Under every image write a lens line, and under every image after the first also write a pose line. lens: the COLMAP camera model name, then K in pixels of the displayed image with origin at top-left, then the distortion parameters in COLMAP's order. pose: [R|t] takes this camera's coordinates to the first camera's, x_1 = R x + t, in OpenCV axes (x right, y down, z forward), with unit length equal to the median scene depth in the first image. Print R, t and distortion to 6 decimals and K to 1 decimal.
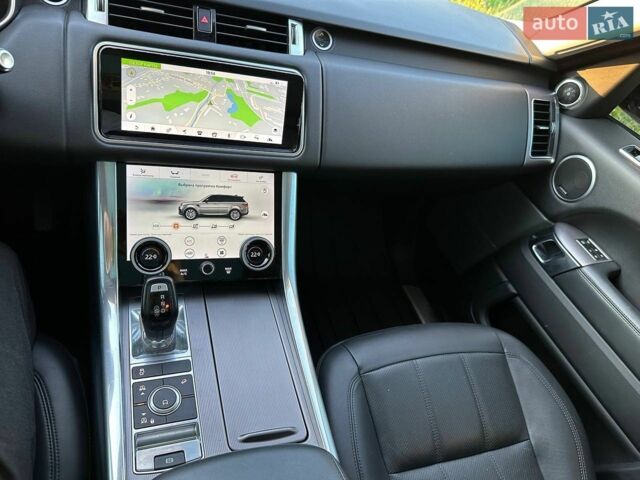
lens RADIAL K [[367.8, 0, 318.4], [0, 367.8, 244.5], [0, 0, 1]] dist [-0.003979, -0.004454]
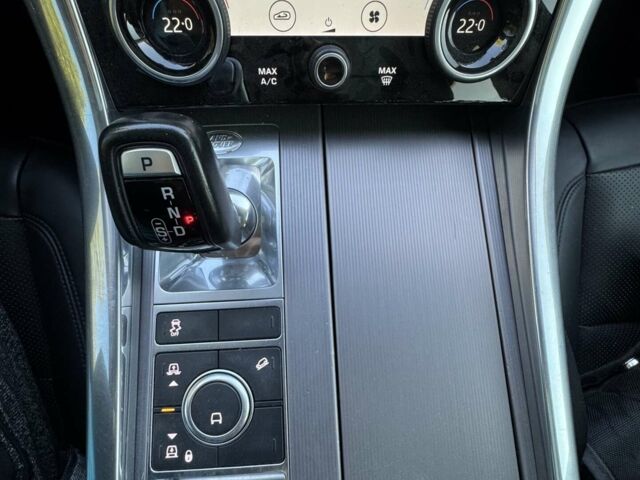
lens RADIAL K [[367.8, 0, 320.9], [0, 367.8, 240.7], [0, 0, 1]] dist [-0.003979, -0.004454]
pose [[0.931188, 0.217277, -0.292712, -0.205040], [-0.017804, 0.829111, 0.558800, 0.006190], [0.364105, -0.515136, 0.775927, 0.764314]]
